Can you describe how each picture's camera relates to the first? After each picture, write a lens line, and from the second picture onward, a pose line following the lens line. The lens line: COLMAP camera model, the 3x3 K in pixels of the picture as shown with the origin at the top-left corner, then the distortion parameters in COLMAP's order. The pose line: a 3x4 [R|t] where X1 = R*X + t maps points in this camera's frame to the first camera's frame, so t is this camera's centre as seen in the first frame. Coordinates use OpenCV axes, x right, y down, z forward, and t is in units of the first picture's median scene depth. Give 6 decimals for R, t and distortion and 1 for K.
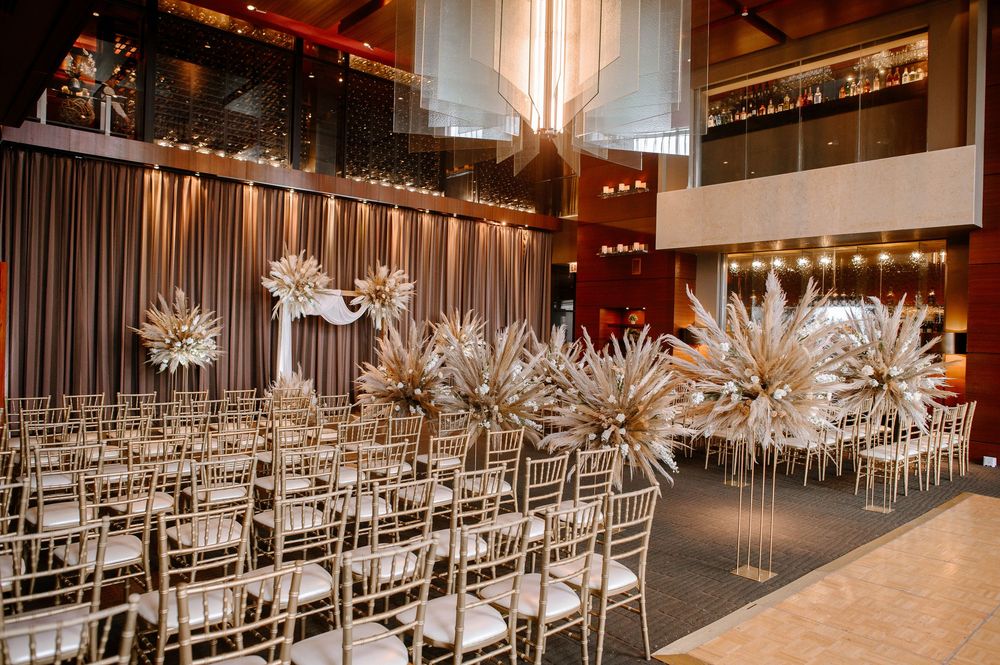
lens RADIAL K [[666.0, 0, 503.8], [0, 666.0, 330.3], [0, 0, 1]] dist [-0.040816, 0.019356]
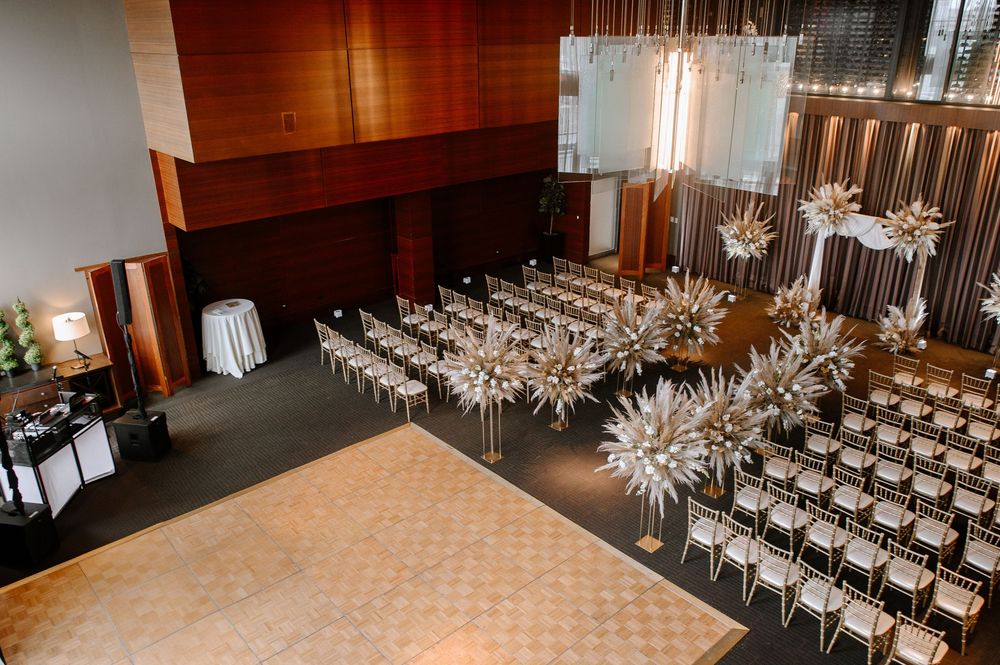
lens RADIAL K [[769.5, 0, 528.1], [0, 769.5, 332.9], [0, 0, 1]] dist [0.007633, -0.021156]
pose [[0.022343, 0.343916, -0.938735, 1.387424], [-0.014226, 0.938983, 0.343668, -0.437866], [0.999649, 0.005676, 0.025873, 0.589825]]
